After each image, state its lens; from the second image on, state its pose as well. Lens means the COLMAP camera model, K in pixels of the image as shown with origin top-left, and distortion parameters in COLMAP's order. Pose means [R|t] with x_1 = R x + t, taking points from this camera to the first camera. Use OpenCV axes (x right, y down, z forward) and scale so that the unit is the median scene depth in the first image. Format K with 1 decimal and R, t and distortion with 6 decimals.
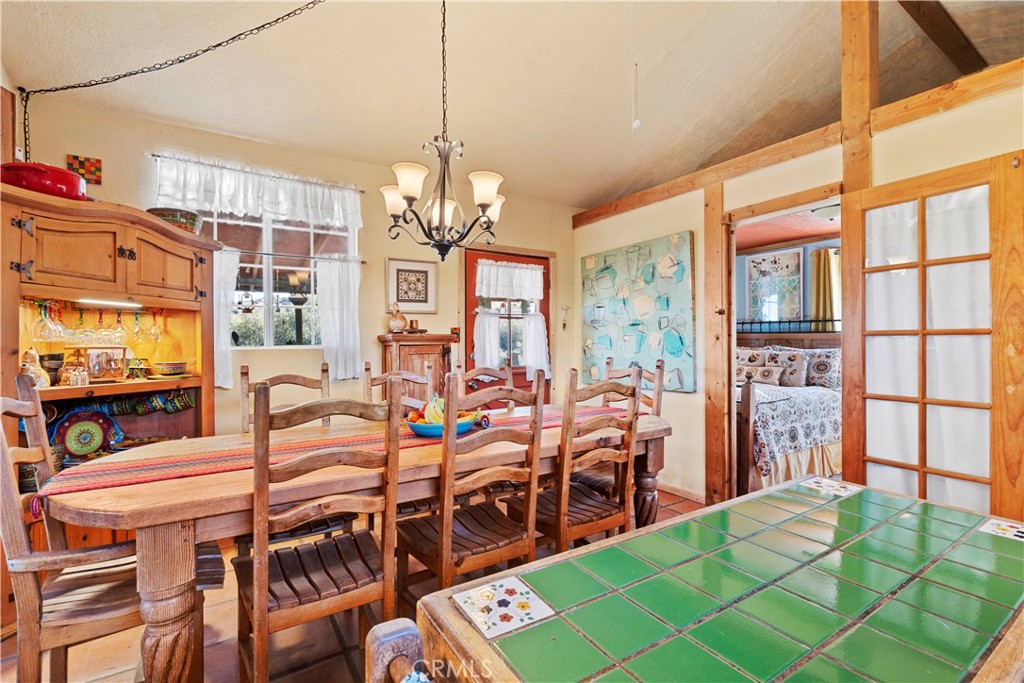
lens RADIAL K [[455.3, 0, 514.7], [0, 455.3, 339.8], [0, 0, 1]] dist [-0.001887, 0.000208]
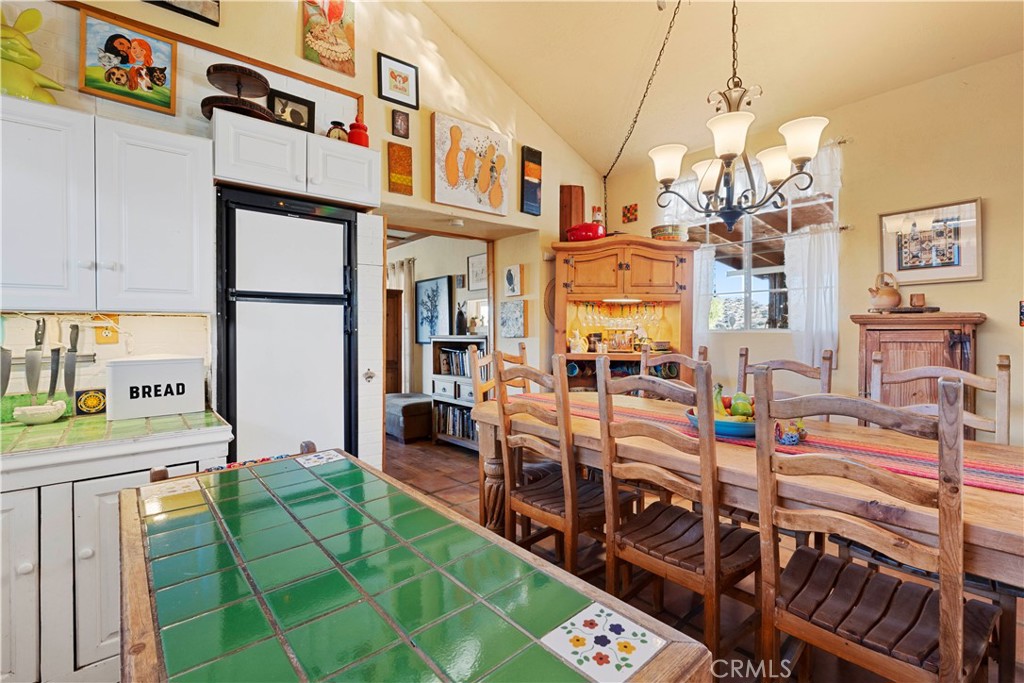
lens RADIAL K [[454.6, 0, 513.1], [0, 454.6, 332.8], [0, 0, 1]] dist [-0.002631, -0.000261]
pose [[0.146980, 0.013270, -0.989050, 0.301285], [0.006527, 0.999875, 0.014385, 0.001365], [0.989118, -0.008570, 0.146875, 0.226416]]
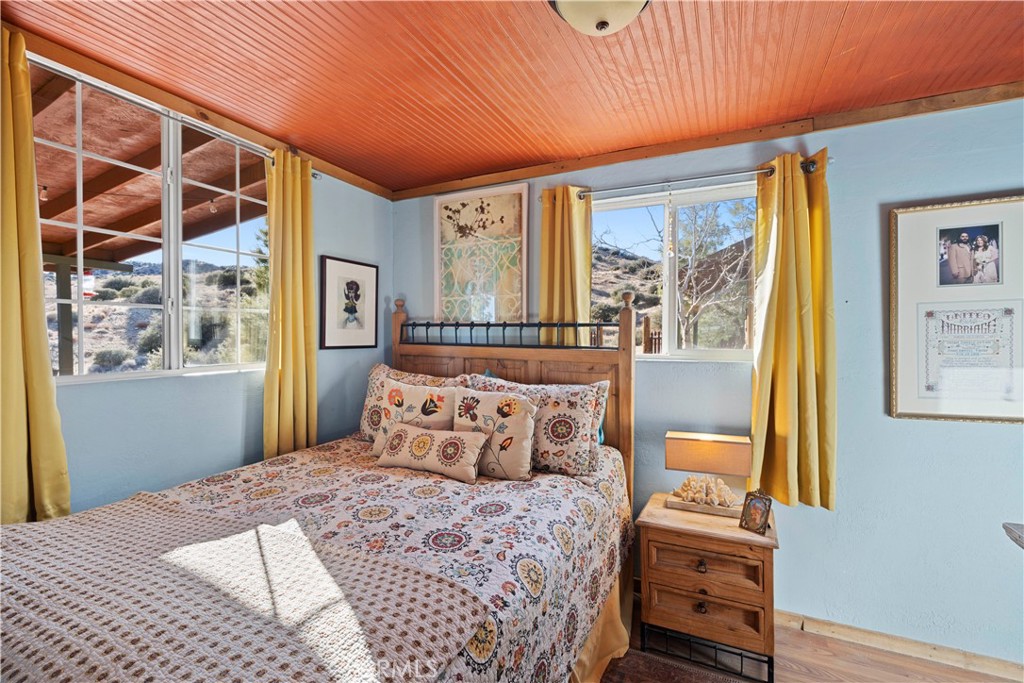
lens RADIAL K [[455.3, 0, 514.7], [0, 455.3, 339.8], [0, 0, 1]] dist [-0.001887, 0.000208]
pose [[0.854575, 0.003909, 0.519314, 0.401875], [-0.009832, 0.999914, 0.008653, -0.031584], [-0.519235, -0.012501, 0.854540, 0.641116]]
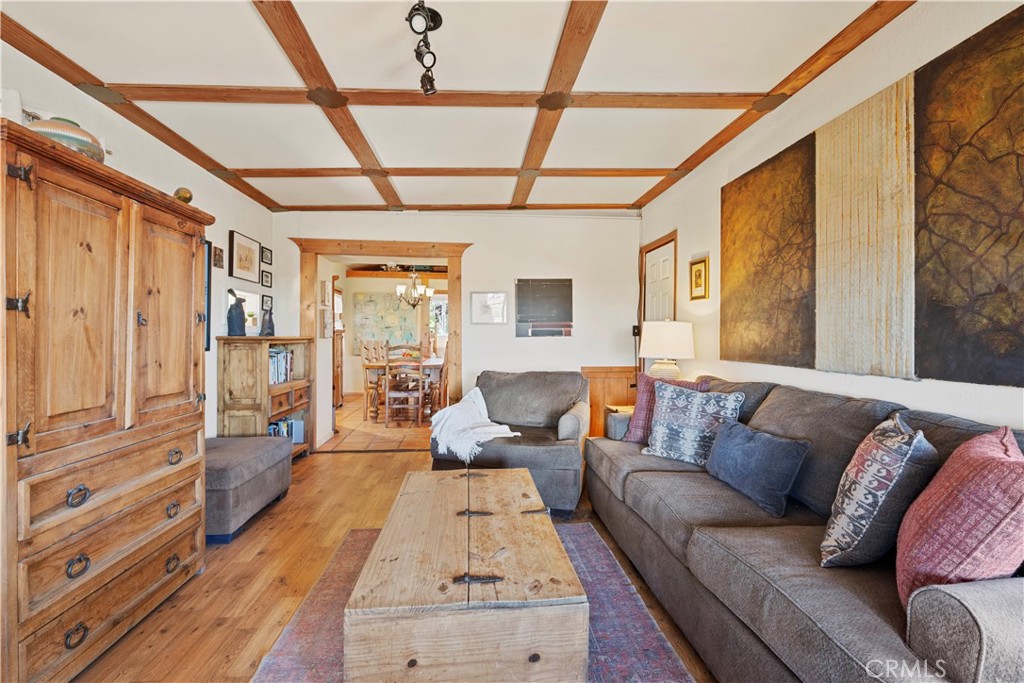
lens RADIAL K [[460.3, 0, 512.0], [0, 460.3, 341.5], [0, 0, 1]] dist [-0.000217, 0.000362]
pose [[0.453530, 0.005793, 0.891222, -1.361130], [-0.012933, 0.999916, 0.000081, 0.025828], [-0.891147, -0.011563, 0.453567, -0.560590]]
